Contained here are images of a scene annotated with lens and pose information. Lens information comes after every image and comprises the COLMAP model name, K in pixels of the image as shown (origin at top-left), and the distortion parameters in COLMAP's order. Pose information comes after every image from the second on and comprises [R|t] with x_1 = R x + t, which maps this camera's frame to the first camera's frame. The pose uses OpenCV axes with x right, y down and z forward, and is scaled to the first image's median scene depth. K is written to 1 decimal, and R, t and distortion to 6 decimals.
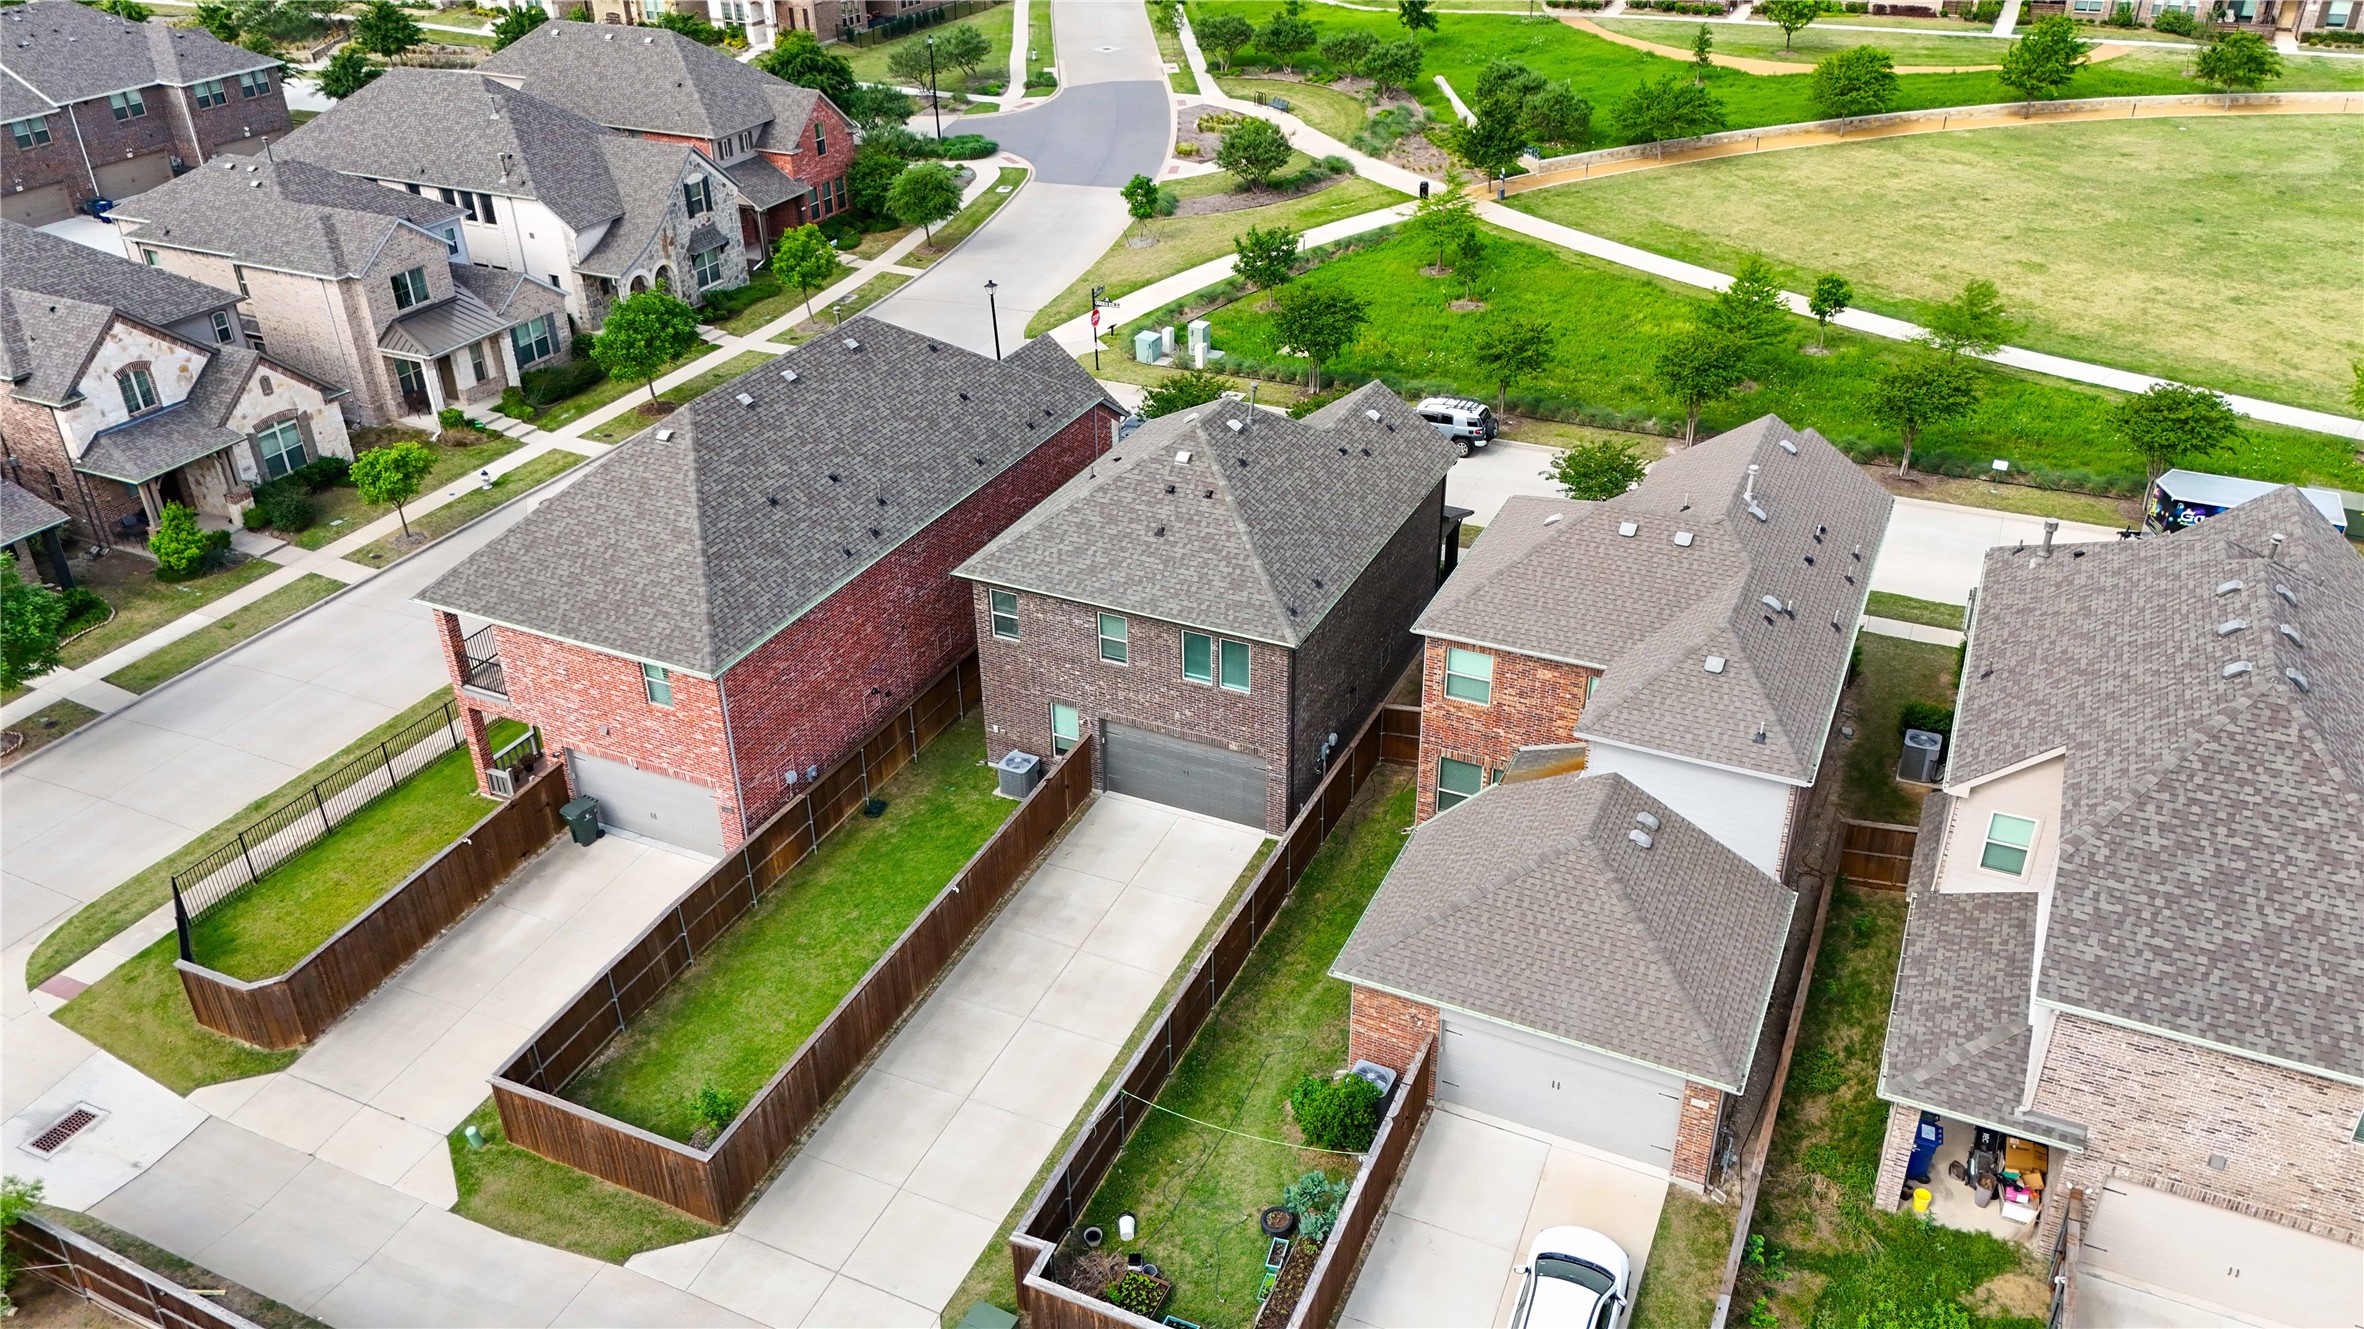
lens RADIAL K [[1769.8, 0, 1176.2], [0, 1769.8, 630.5], [0, 0, 1]] dist [0.074578, -0.075574]
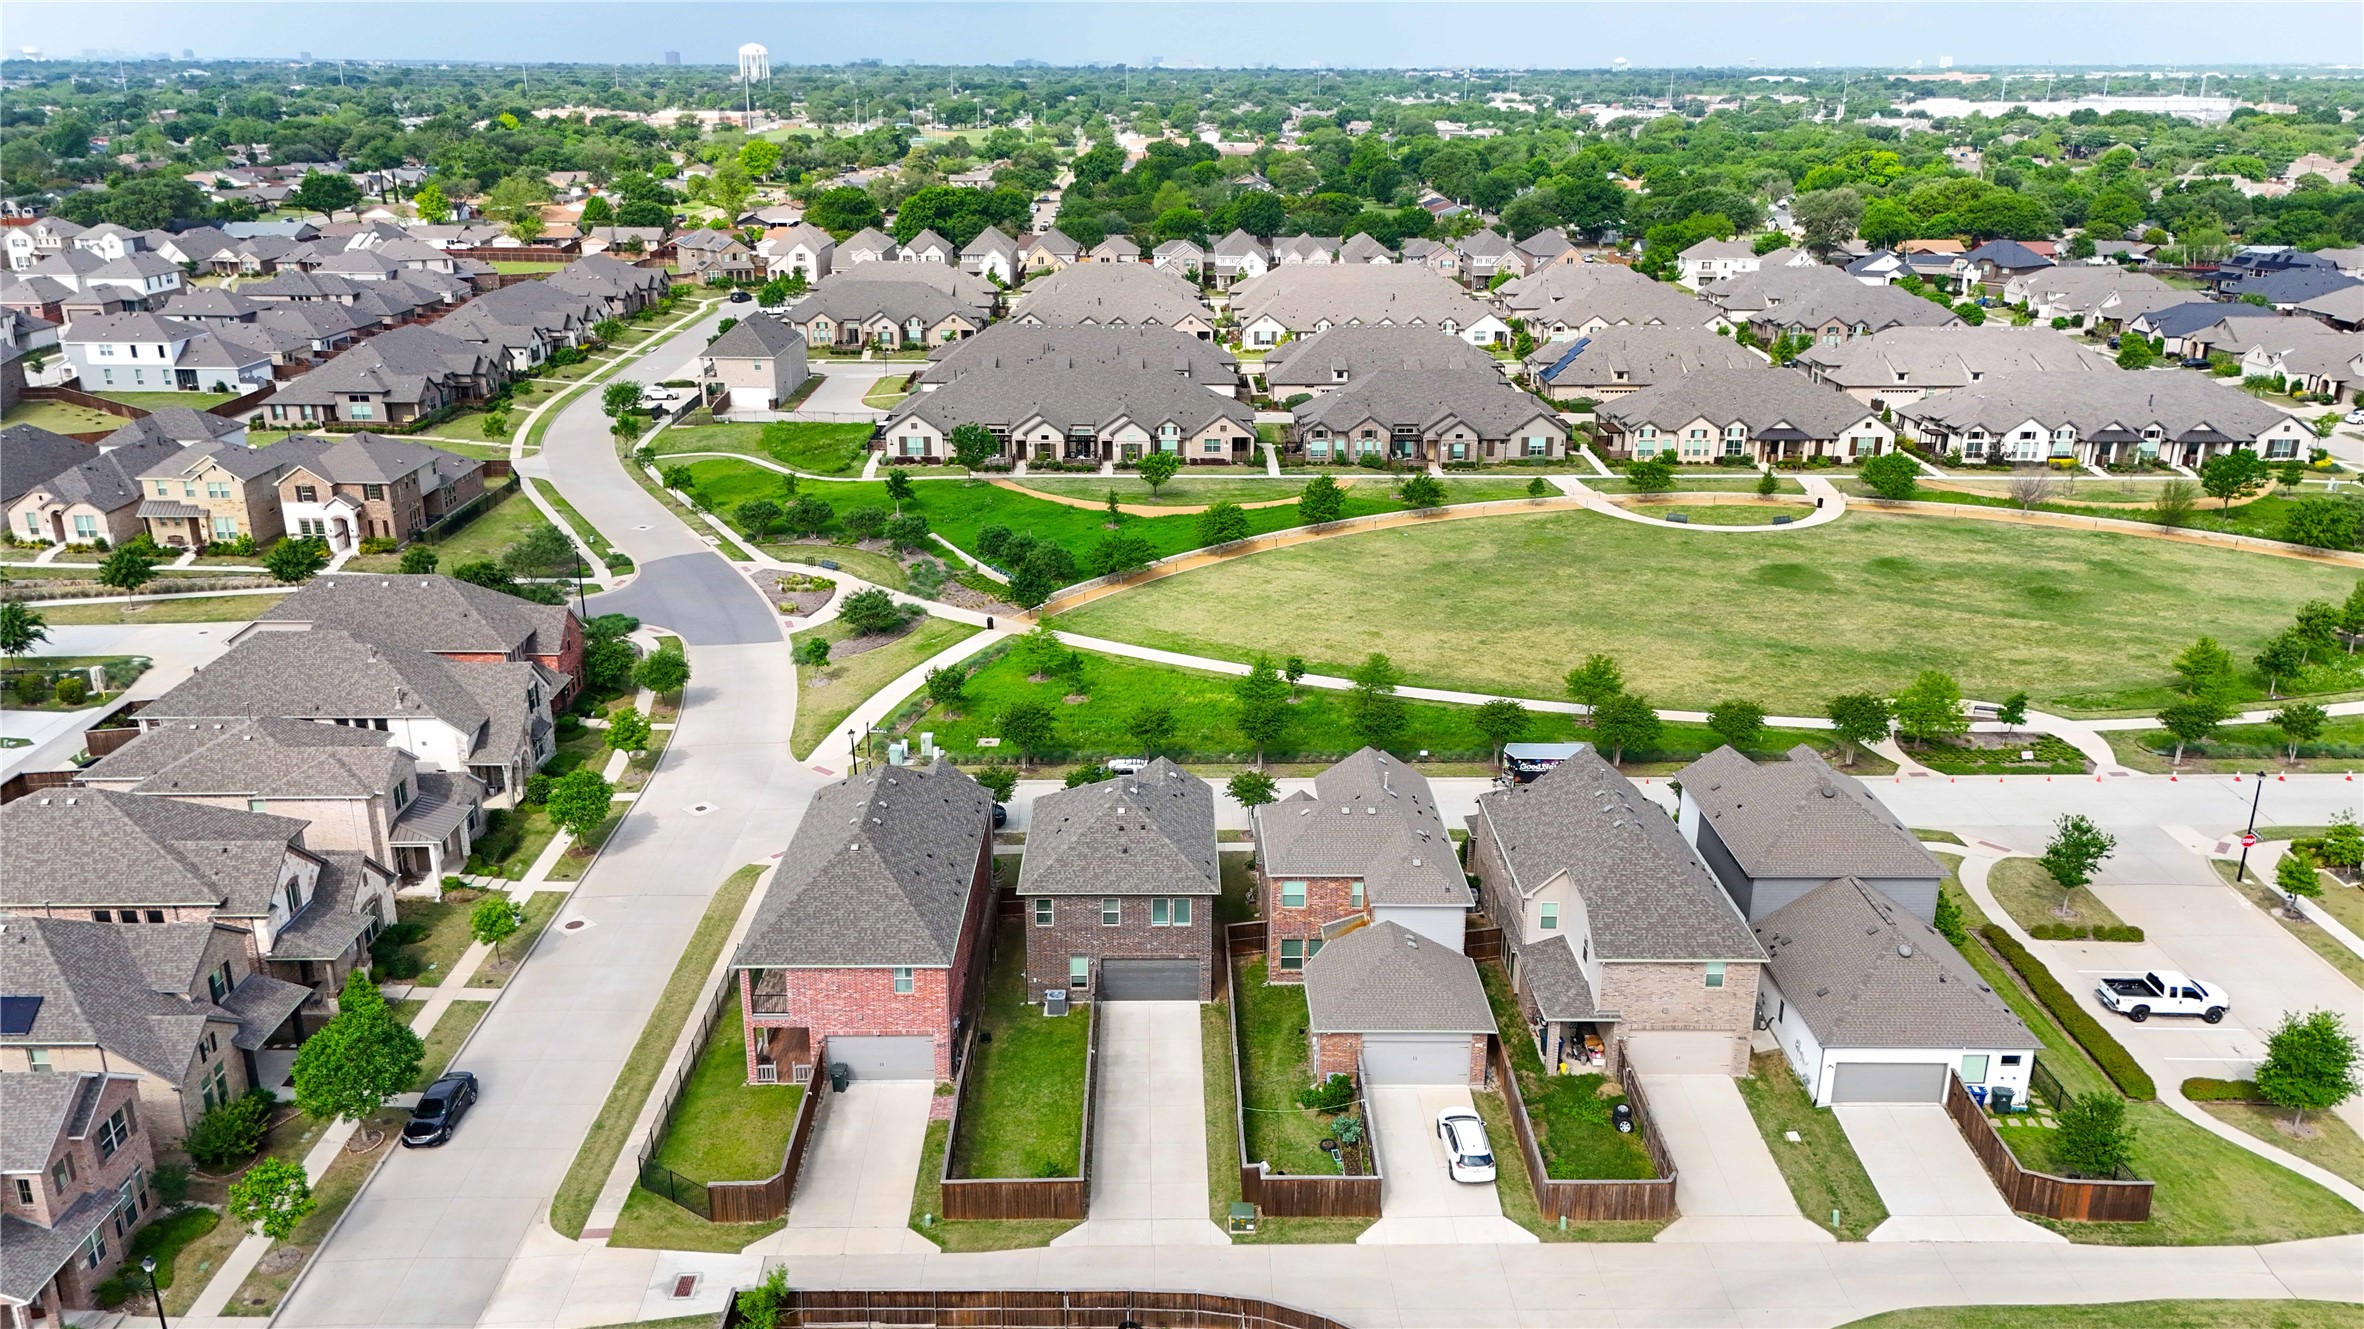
lens RADIAL K [[1769.8, 0, 1176.2], [0, 1769.8, 630.5], [0, 0, 1]] dist [0.074578, -0.075574]
pose [[0.897797, -0.115330, 0.425041, -0.445775], [0.194236, 0.969860, -0.147116, 0.003121], [-0.395263, 0.214638, 0.893139, -0.464894]]
